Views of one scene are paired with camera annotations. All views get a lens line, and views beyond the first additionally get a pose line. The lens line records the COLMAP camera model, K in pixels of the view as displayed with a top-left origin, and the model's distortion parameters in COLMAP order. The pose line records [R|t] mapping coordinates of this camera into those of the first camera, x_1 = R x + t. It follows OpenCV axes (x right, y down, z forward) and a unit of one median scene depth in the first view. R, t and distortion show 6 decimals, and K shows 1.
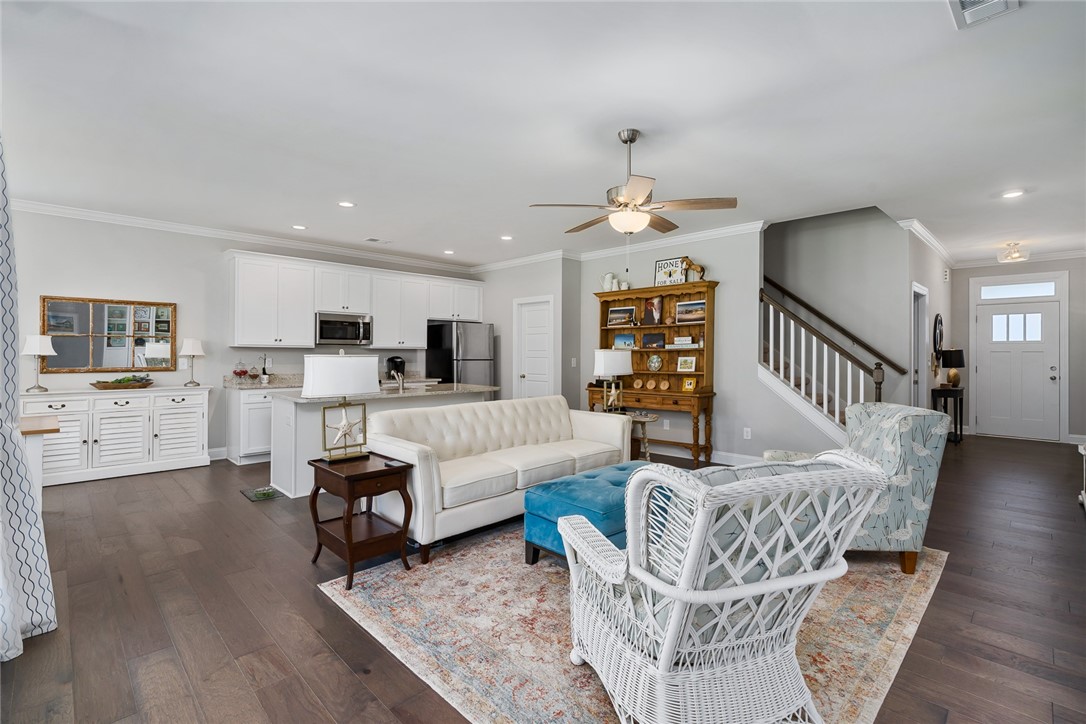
lens RADIAL K [[500.5, 0, 544.5], [0, 500.5, 354.0], [0, 0, 1]] dist [-0.018666, 0.009232]
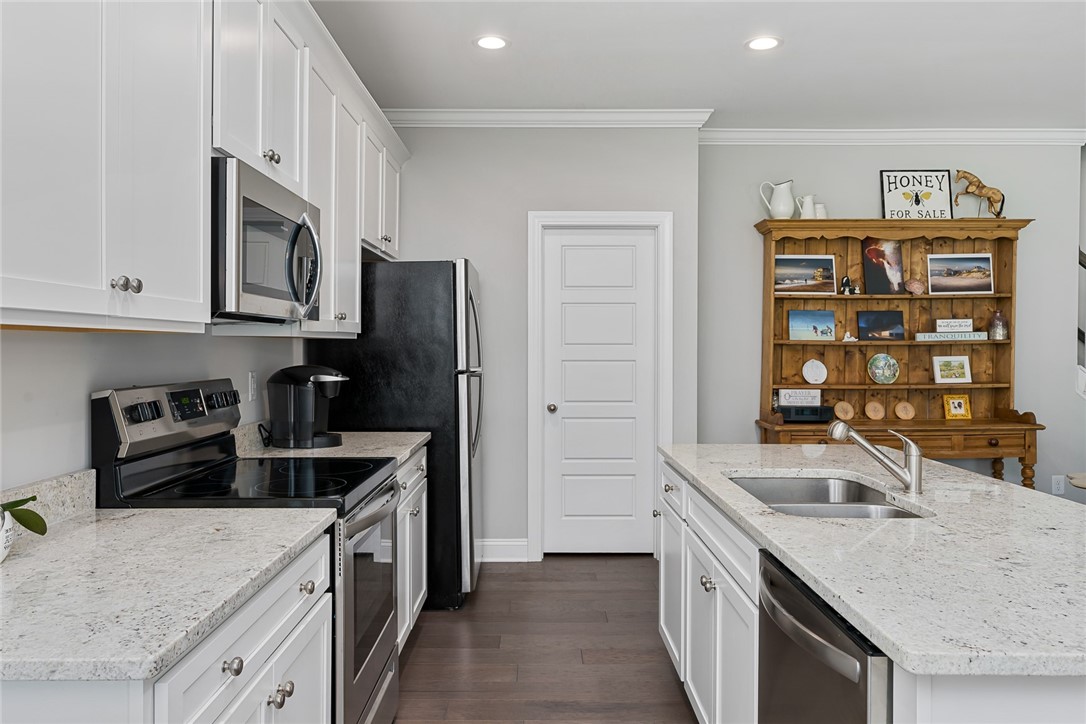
lens RADIAL K [[771.5, 0, 547.1], [0, 771.5, 355.3], [0, 0, 1]] dist [0.004170, -0.000679]
pose [[0.695610, -0.011999, 0.718319, -0.627438], [0.002835, 0.999899, 0.013957, -0.008315], [-0.718414, -0.007673, 0.695573, 0.742507]]
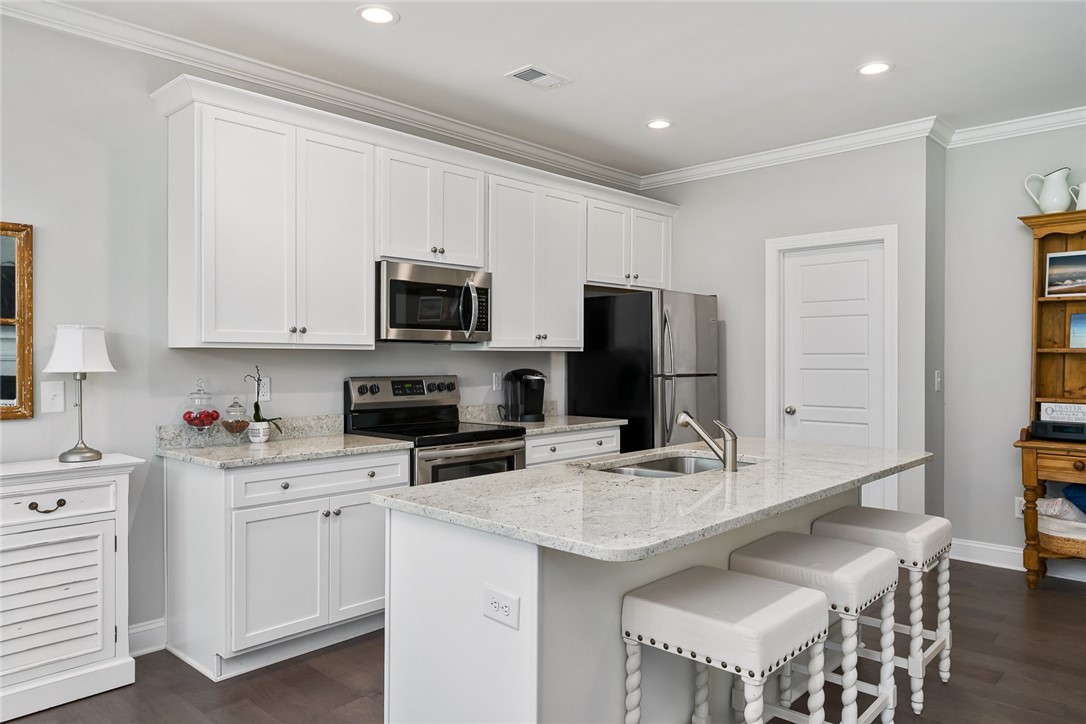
lens RADIAL K [[754.7, 0, 535.2], [0, 754.7, 362.9], [0, 0, 1]] dist [0.006303, -0.005231]
pose [[0.999591, -0.006197, 0.027923, -0.374622], [0.006043, 0.999966, 0.005581, -0.005210], [-0.027956, -0.005410, 0.999595, 0.425062]]
